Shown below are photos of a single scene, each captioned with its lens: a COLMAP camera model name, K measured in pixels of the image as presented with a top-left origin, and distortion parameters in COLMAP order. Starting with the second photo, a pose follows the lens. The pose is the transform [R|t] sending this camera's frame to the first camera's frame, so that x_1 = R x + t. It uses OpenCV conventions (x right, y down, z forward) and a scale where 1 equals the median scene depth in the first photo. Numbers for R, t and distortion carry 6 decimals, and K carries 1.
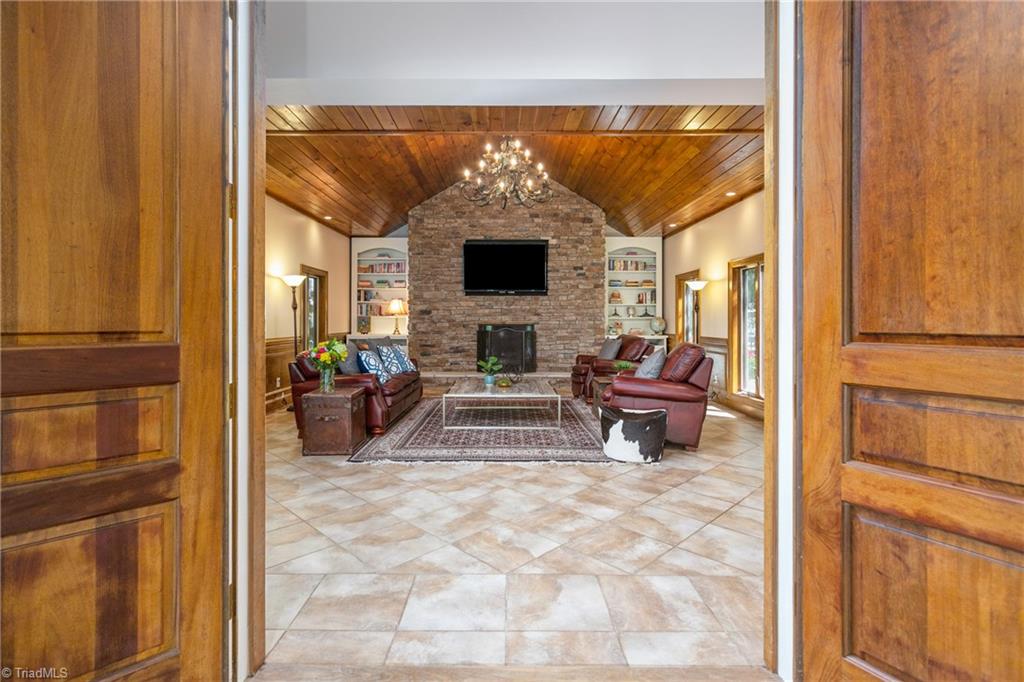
lens RADIAL K [[498.2, 0, 509.7], [0, 498.2, 326.7], [0, 0, 1]] dist [-0.000466, 0.000116]
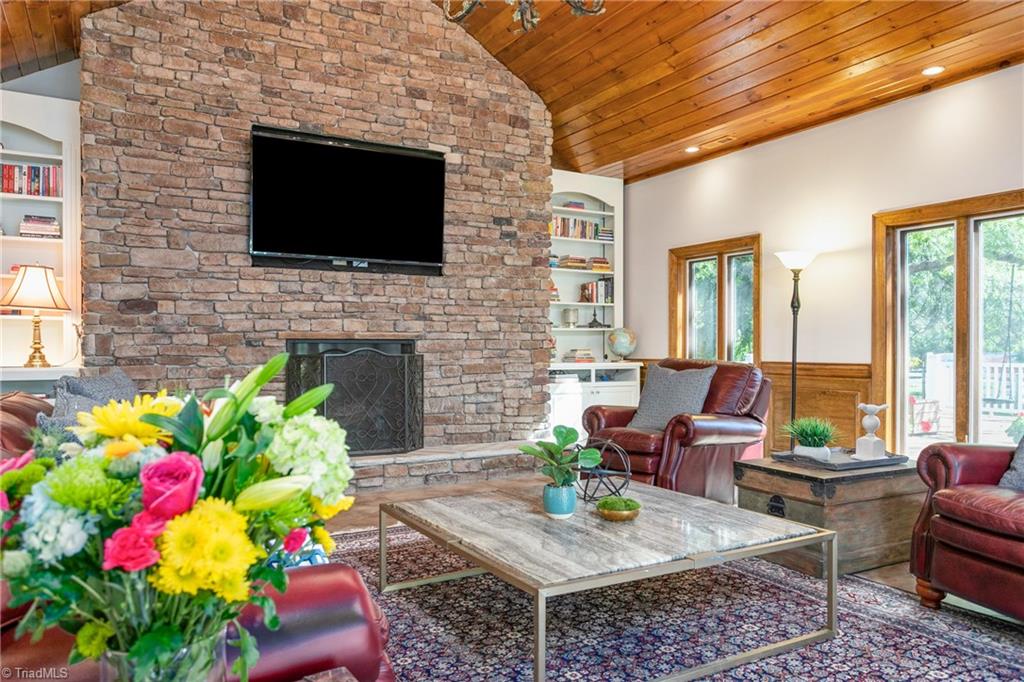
lens RADIAL K [[717.0, 0, 511.6], [0, 717.0, 355.9], [0, 0, 1]] dist [0.005951, 0.003702]
pose [[0.867920, -0.006589, 0.496660, -0.193732], [0.008233, 0.999965, -0.001121, 0.011040], [-0.496636, 0.005062, 0.867944, 0.405886]]
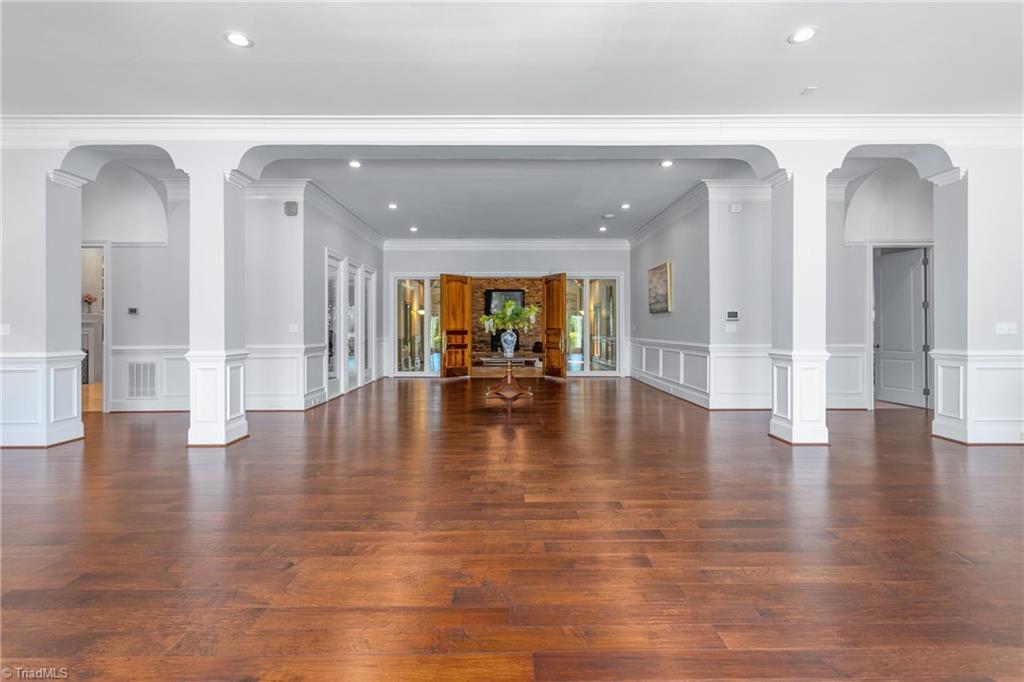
lens RADIAL K [[498.2, 0, 509.7], [0, 498.2, 326.7], [0, 0, 1]] dist [-0.000466, 0.000116]
pose [[0.999934, 0.005549, 0.010028, -0.007375], [-0.005387, 0.999857, -0.016052, 0.016961], [-0.010116, 0.015997, 0.999821, -1.108113]]
